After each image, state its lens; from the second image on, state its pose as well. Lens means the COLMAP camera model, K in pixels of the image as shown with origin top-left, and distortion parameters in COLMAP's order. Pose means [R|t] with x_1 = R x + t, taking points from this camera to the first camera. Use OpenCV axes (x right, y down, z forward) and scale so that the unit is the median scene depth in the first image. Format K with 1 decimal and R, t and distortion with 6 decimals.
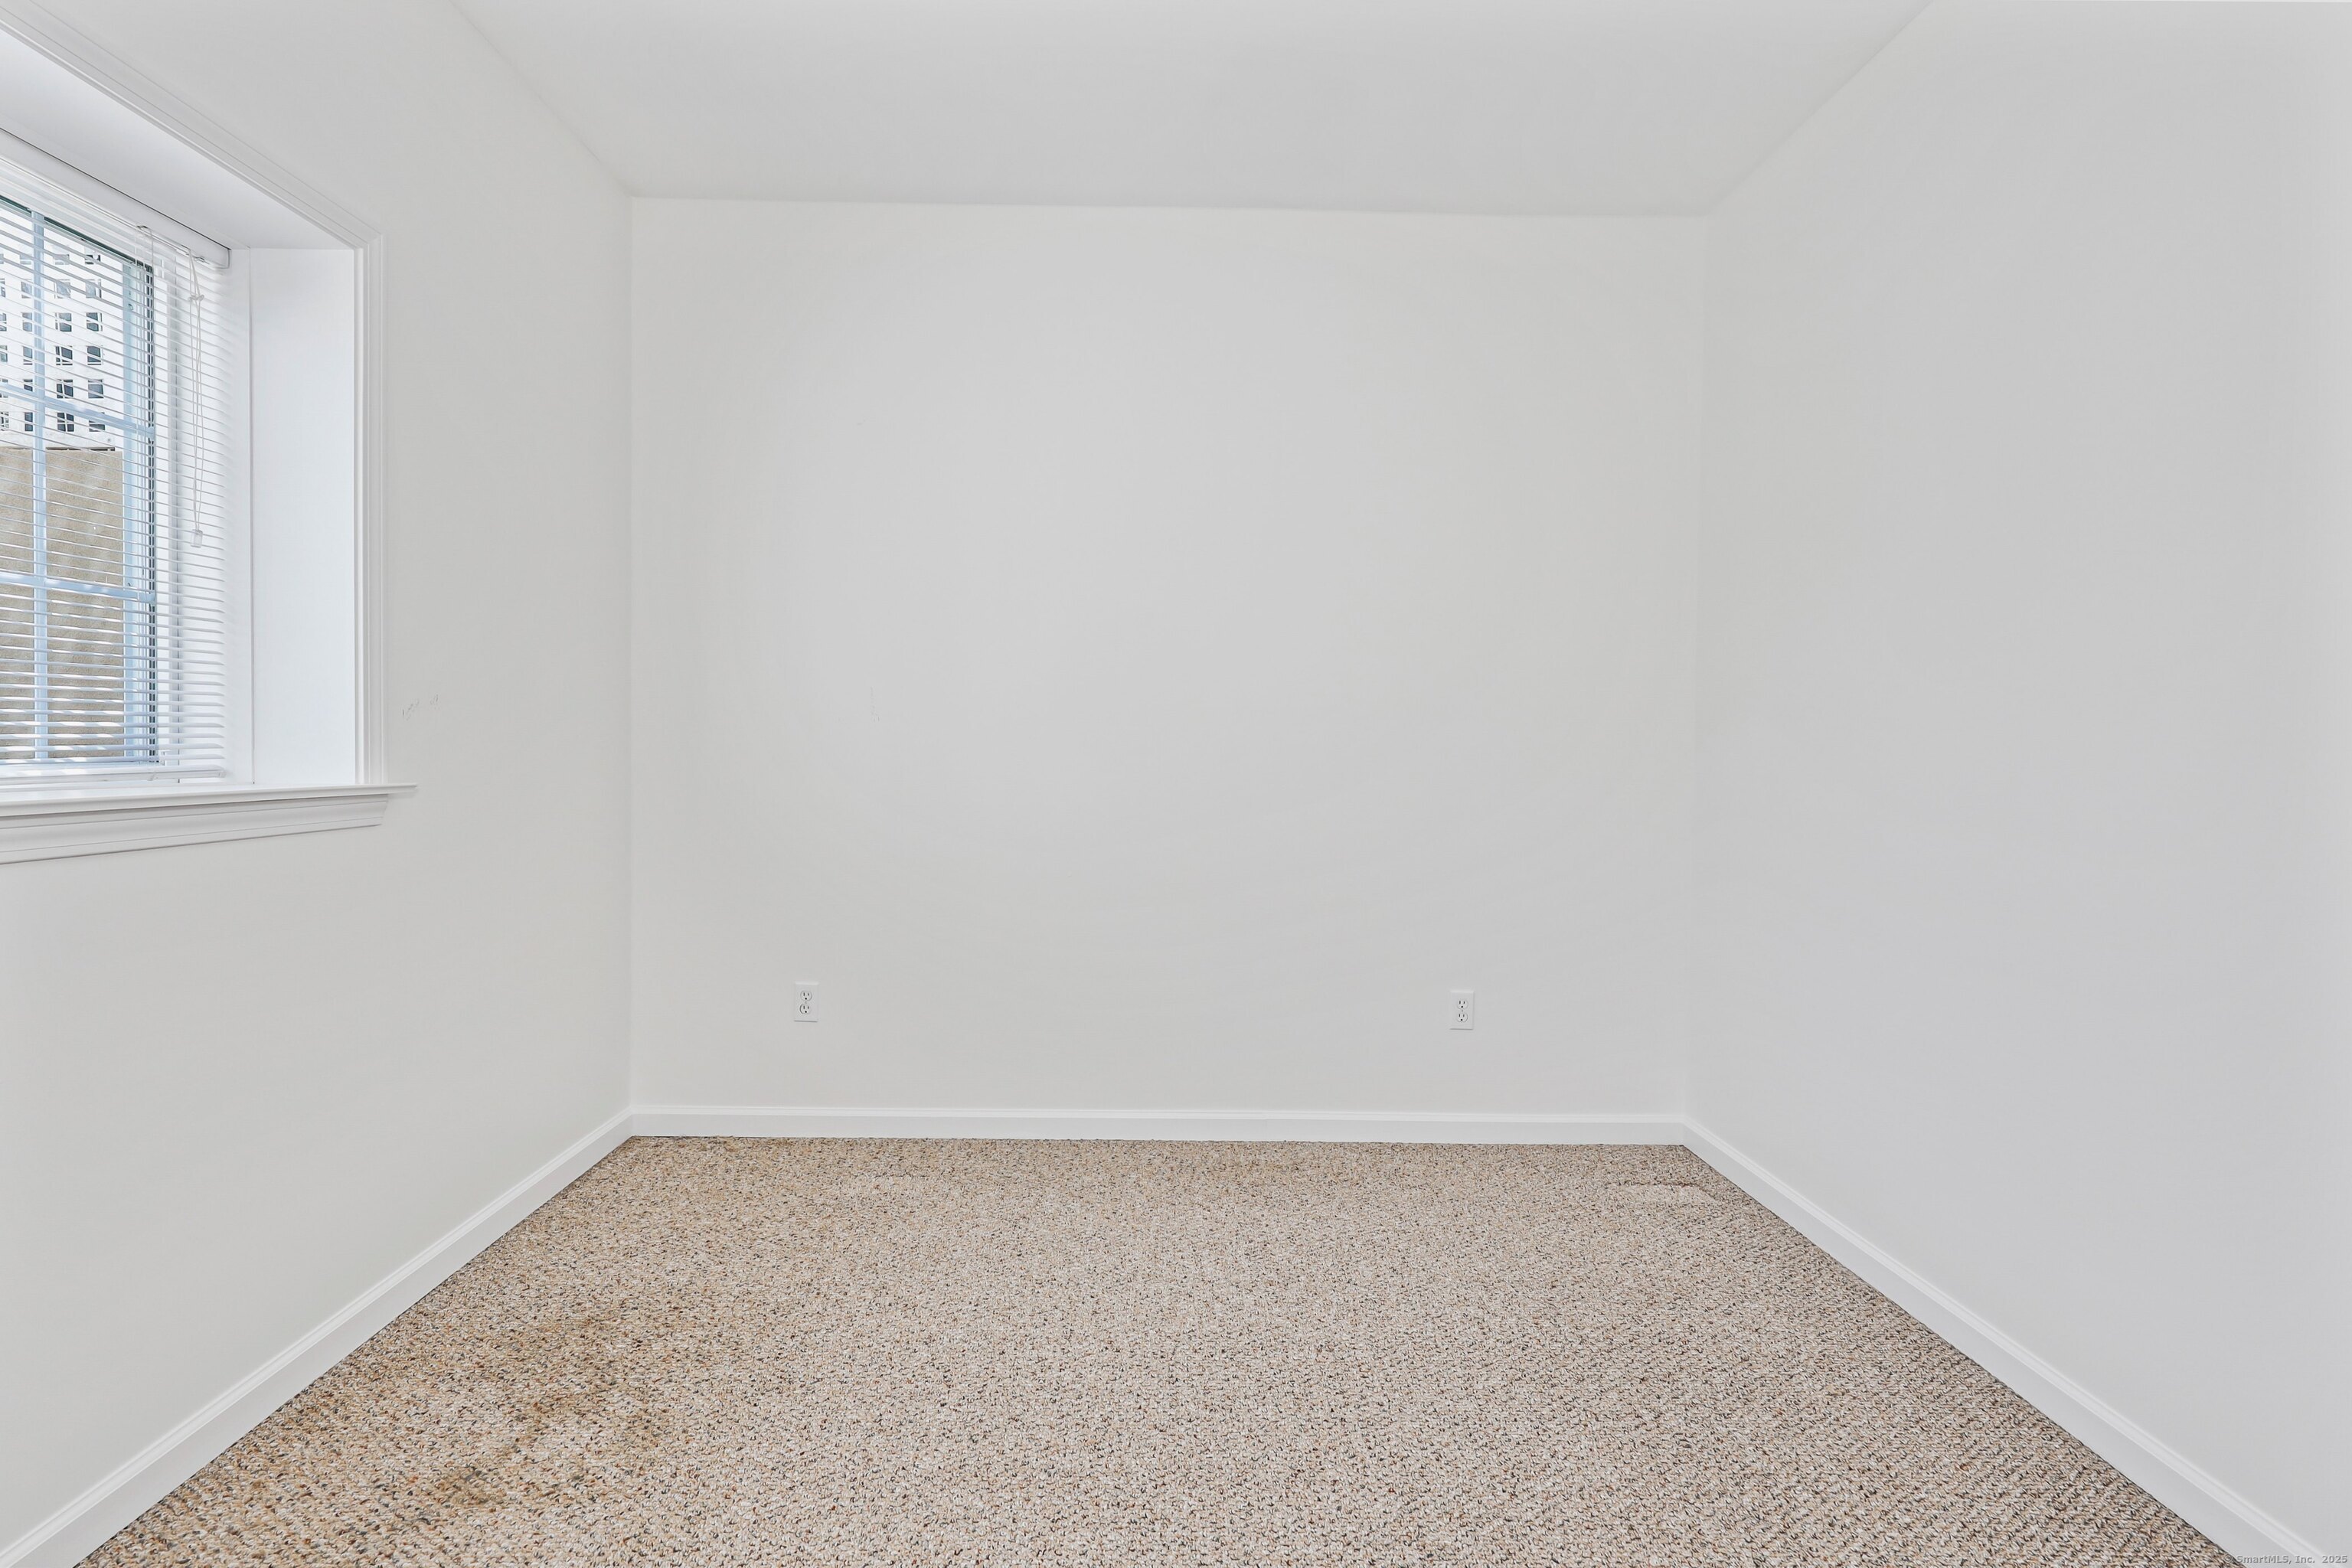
lens RADIAL K [[1128.3, 0, 1168.8], [0, 1128.3, 782.5], [0, 0, 1]] dist [0.003922, -0.000205]
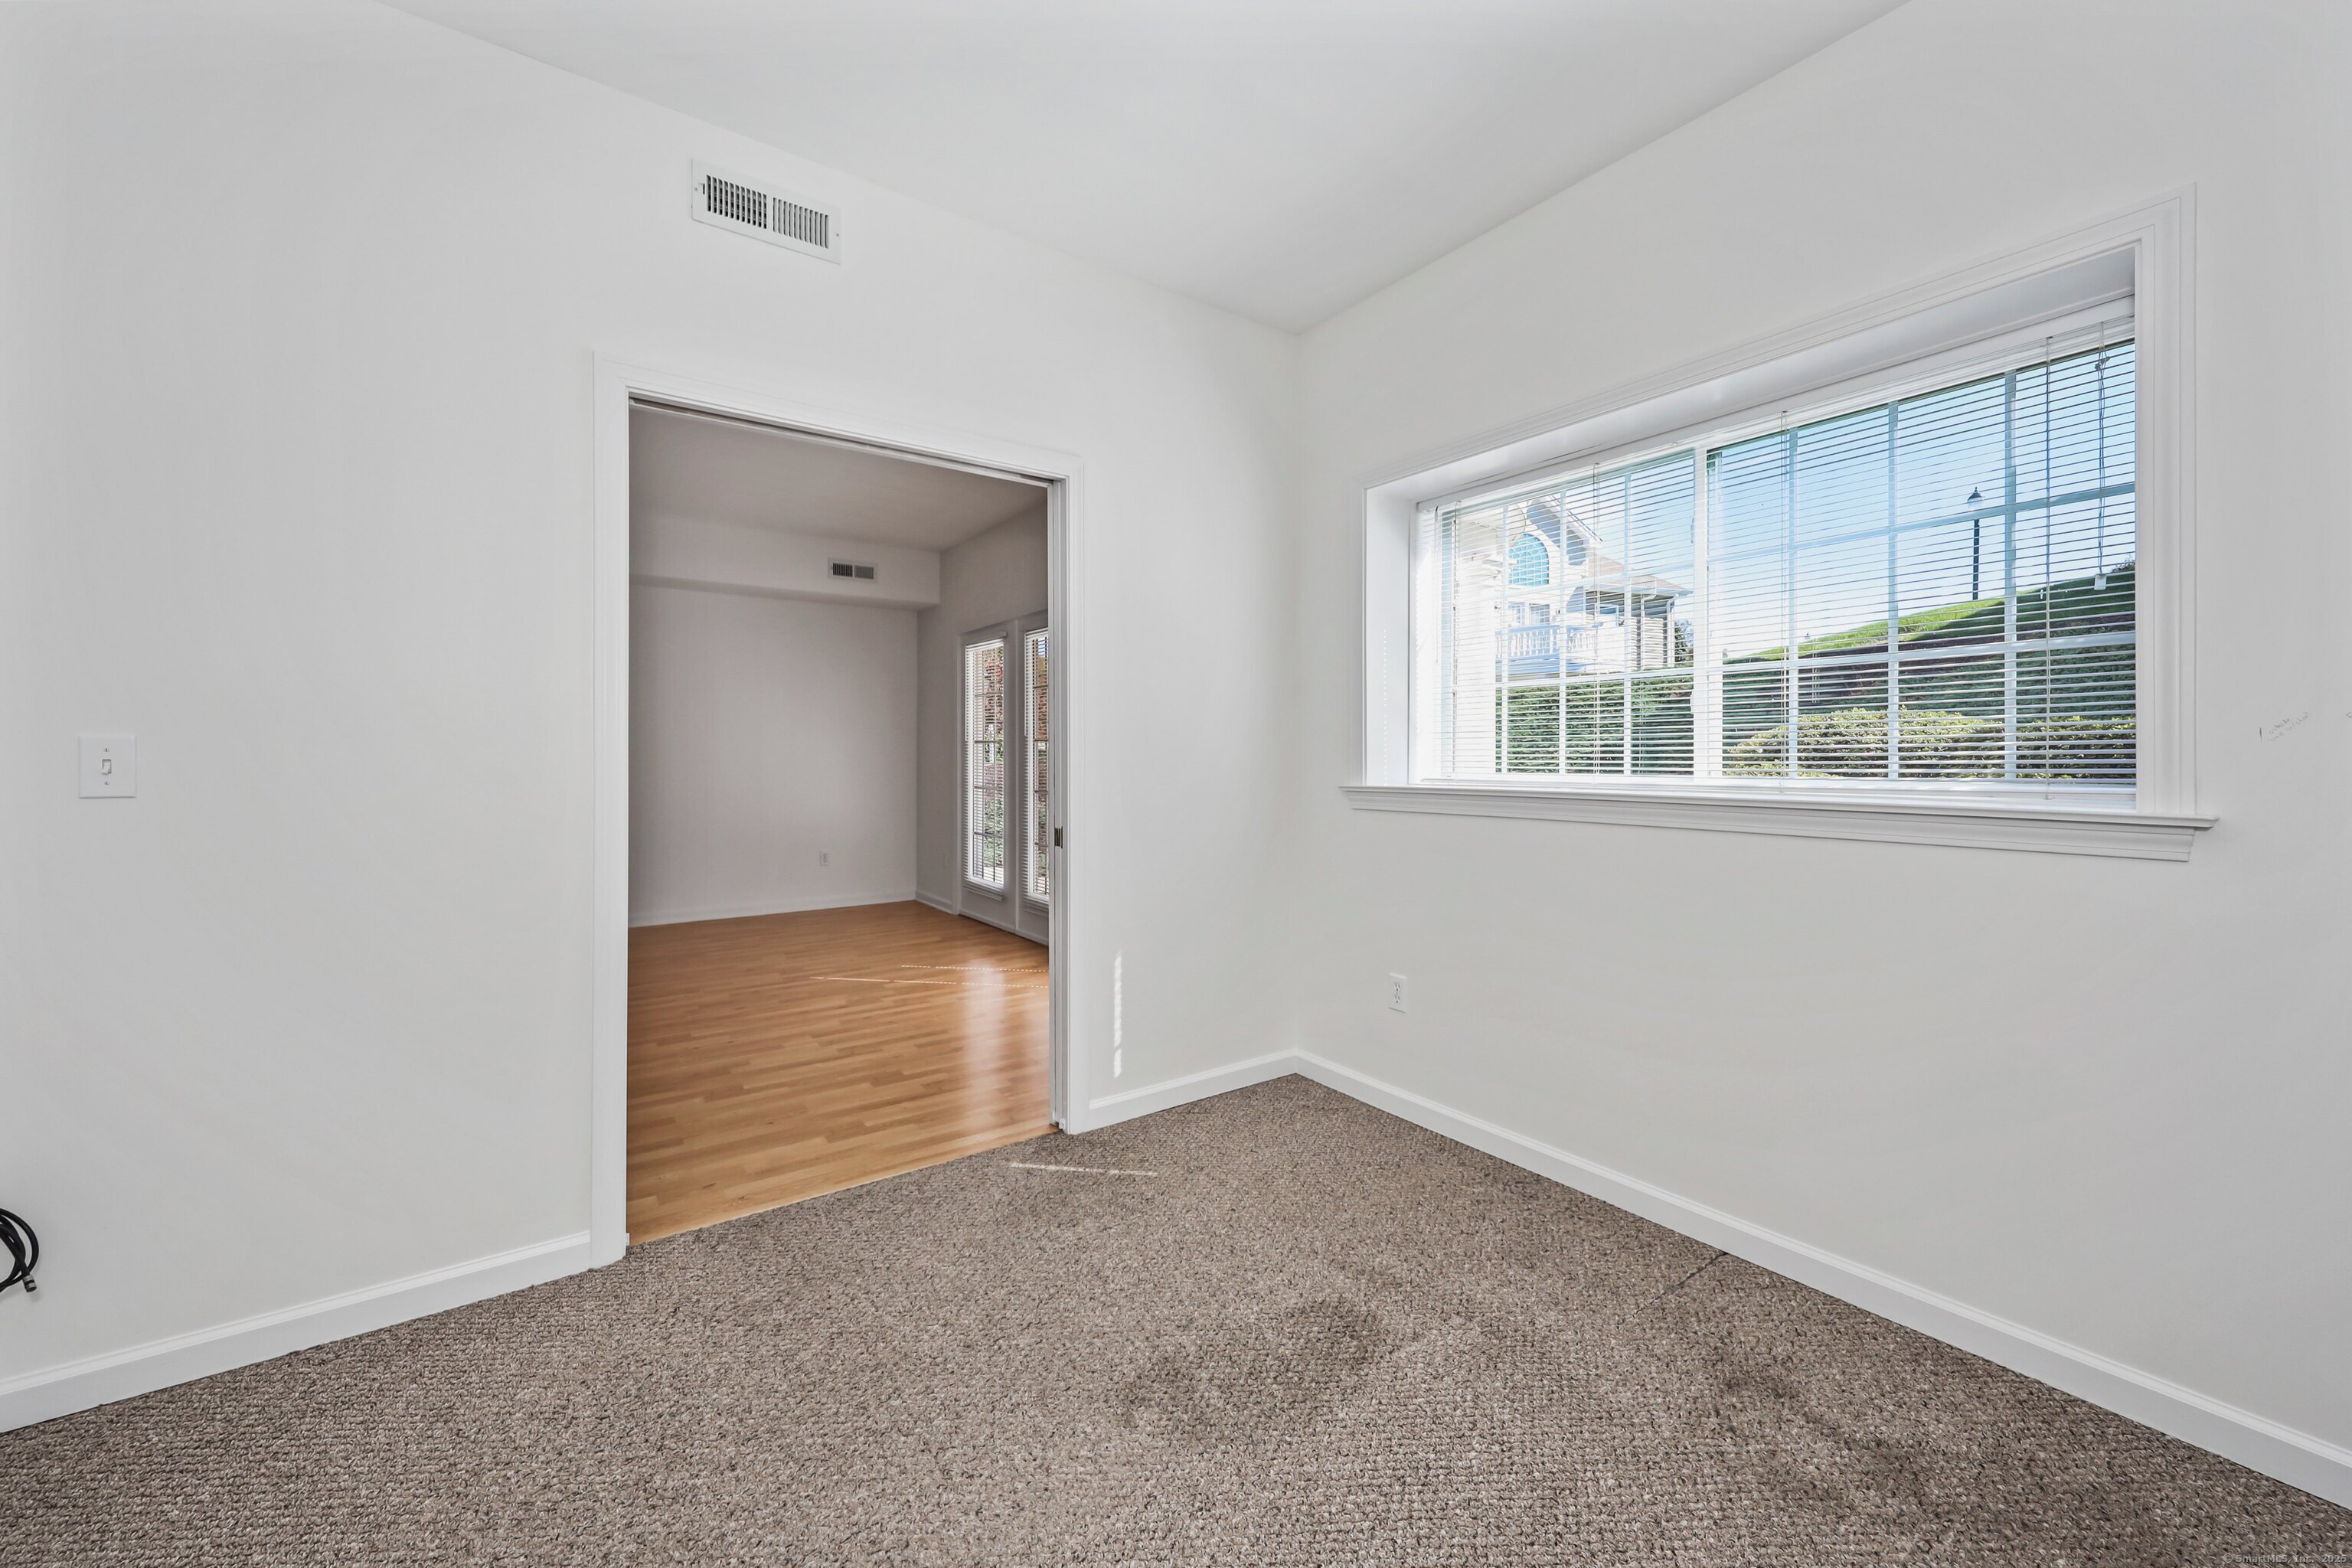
lens RADIAL K [[908.5, 0, 1179.3], [0, 908.5, 754.0], [0, 0, 1]] dist [0.000163, -0.000031]
pose [[-0.842008, -0.011202, -0.539349, 0.395335], [-0.023398, 0.999602, 0.015767, -0.044688], [0.538957, 0.025896, -0.841935, 1.366463]]
